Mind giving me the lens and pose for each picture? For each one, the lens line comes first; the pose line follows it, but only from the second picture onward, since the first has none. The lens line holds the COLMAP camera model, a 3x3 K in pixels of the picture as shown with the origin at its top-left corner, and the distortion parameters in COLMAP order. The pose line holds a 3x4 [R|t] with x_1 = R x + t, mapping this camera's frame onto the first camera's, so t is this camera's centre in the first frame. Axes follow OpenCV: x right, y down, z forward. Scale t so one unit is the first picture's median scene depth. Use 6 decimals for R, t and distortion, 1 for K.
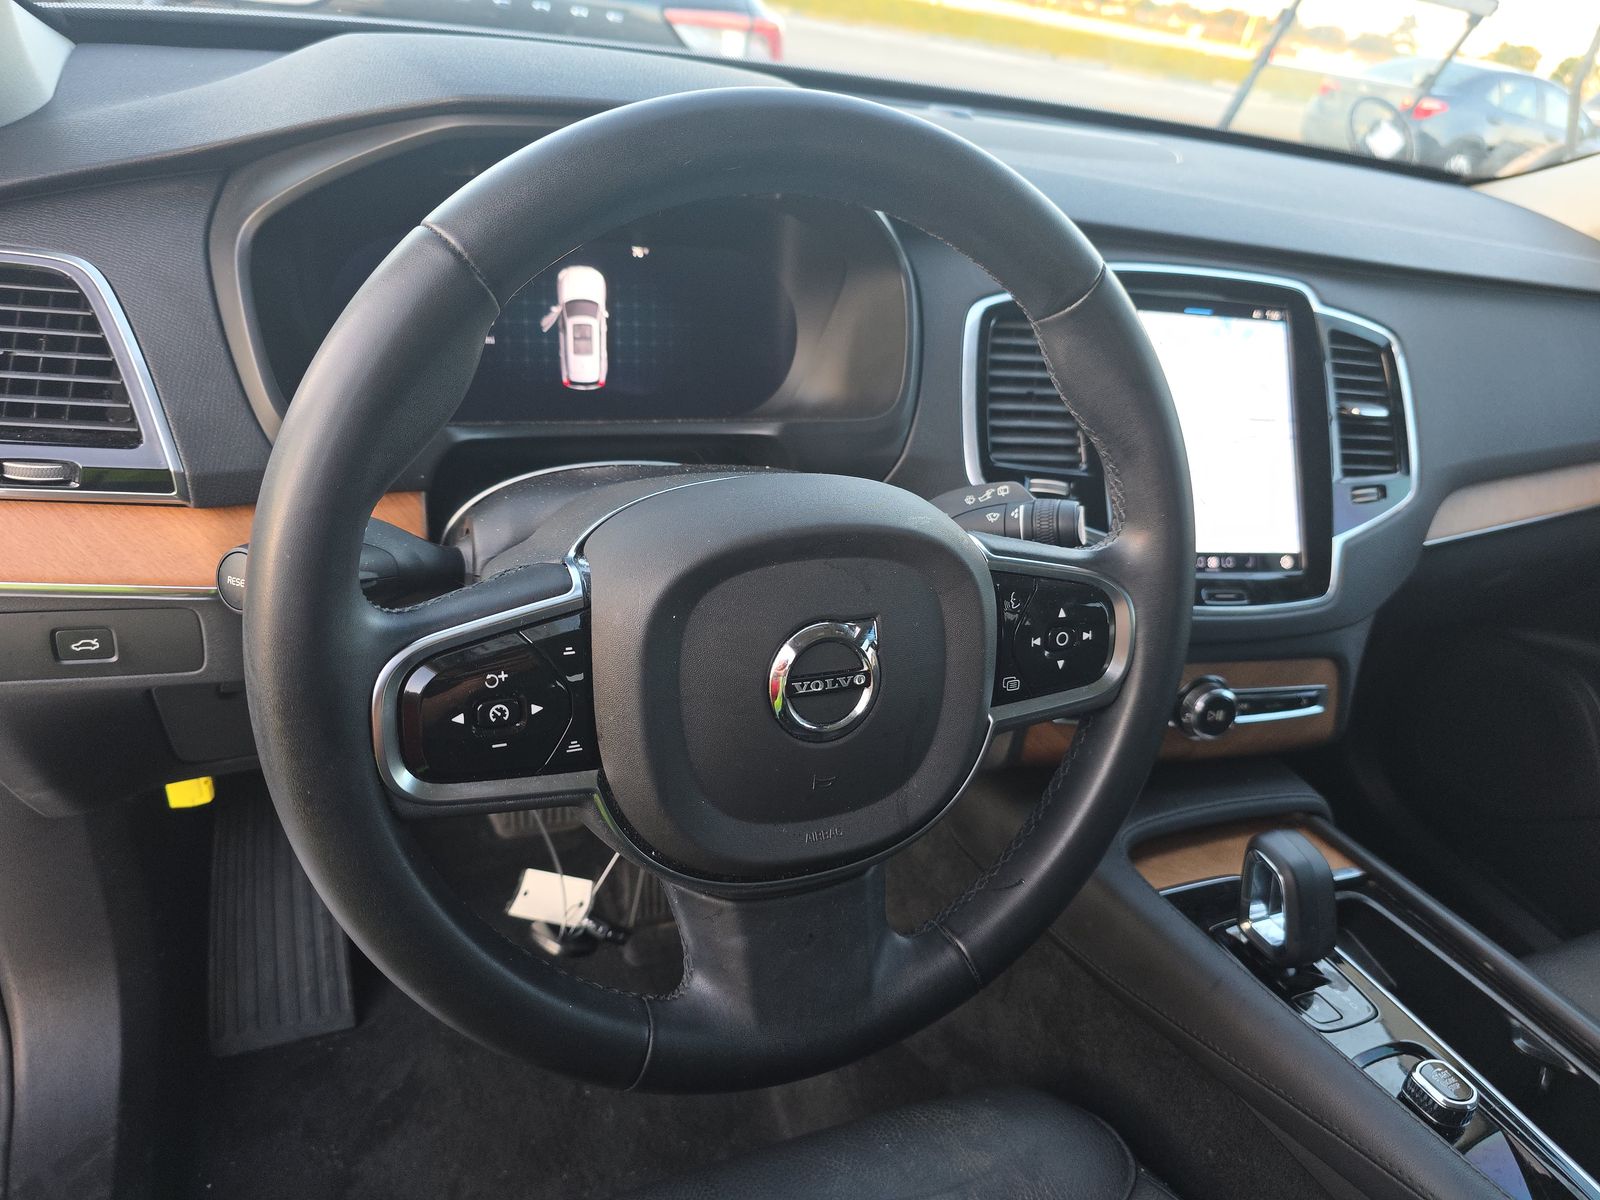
lens RADIAL K [[1046.1, 0, 800.0], [0, 1046.1, 600.0], [0, 0, 1]] dist [0.017104, -0.000809]
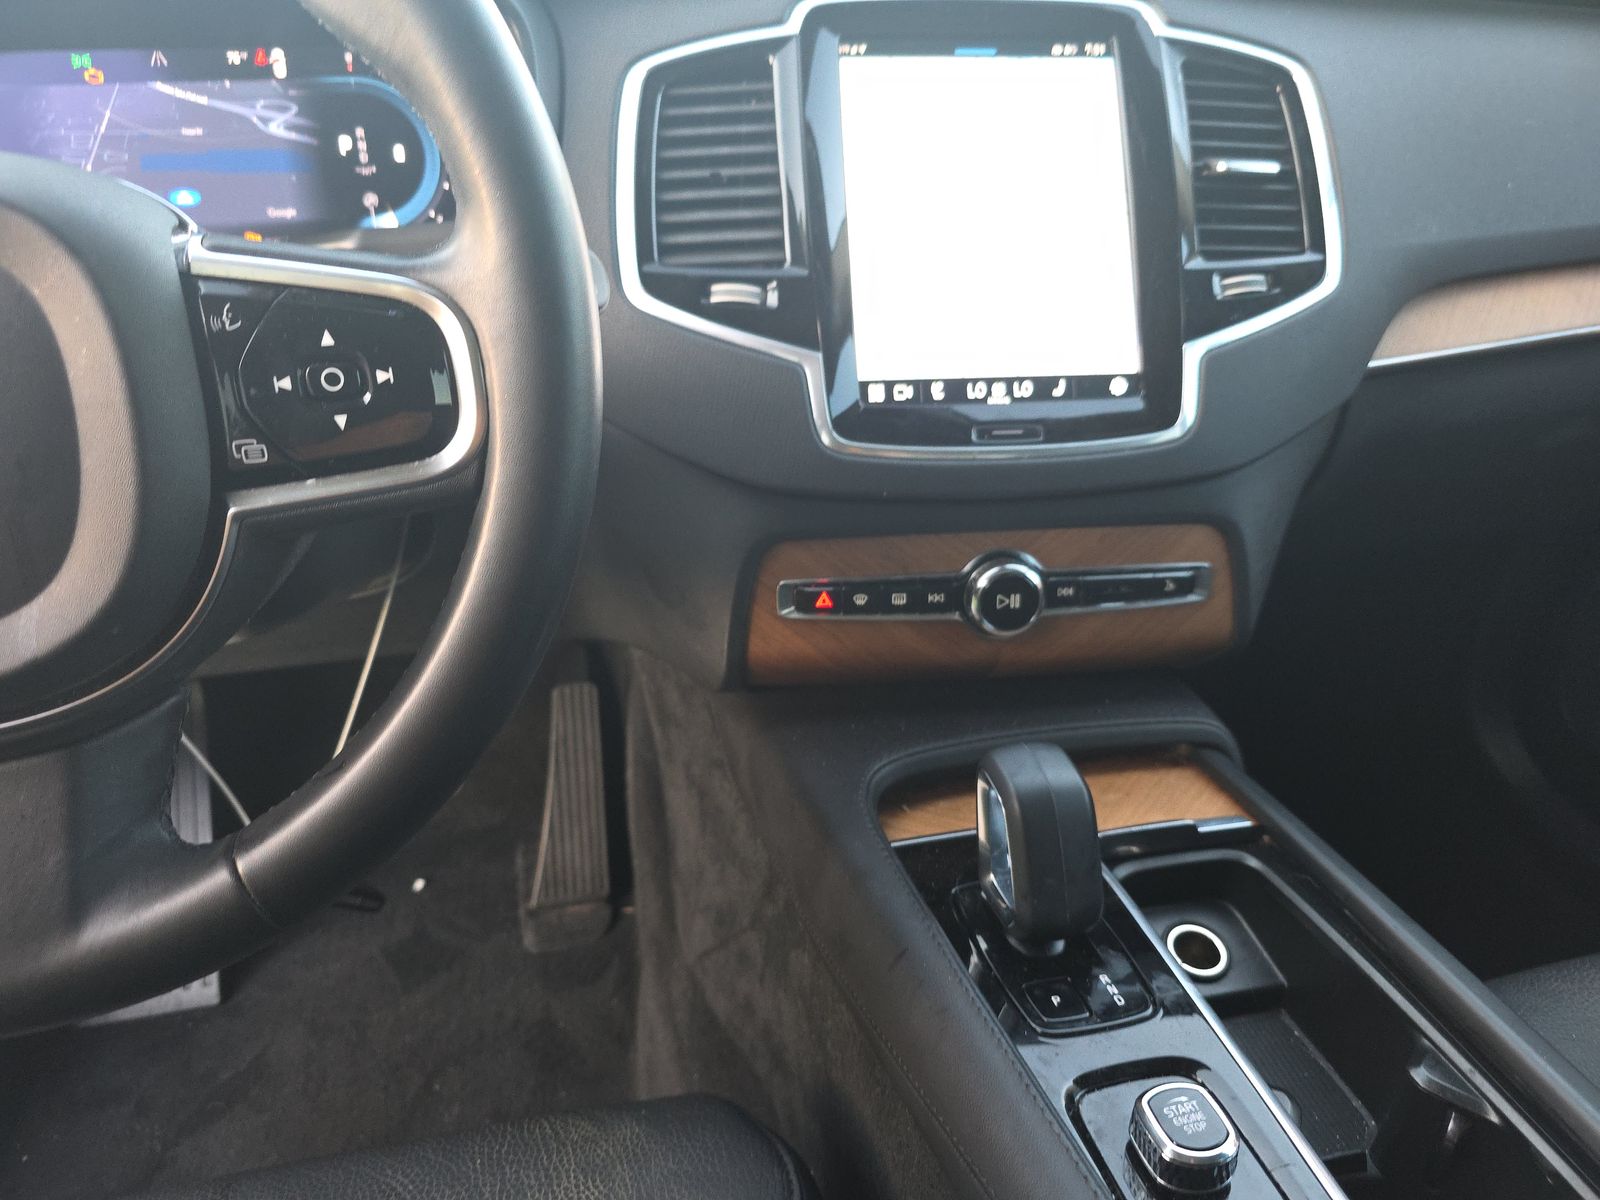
lens RADIAL K [[1041.6, 0, 798.9], [0, 1041.6, 616.2], [0, 0, 1]] dist [0.005948, 0.001998]
pose [[0.976321, -0.037732, -0.213009, 0.390398], [0.036266, 0.999284, -0.010787, 0.117733], [0.213264, 0.002807, 0.976991, 0.260156]]
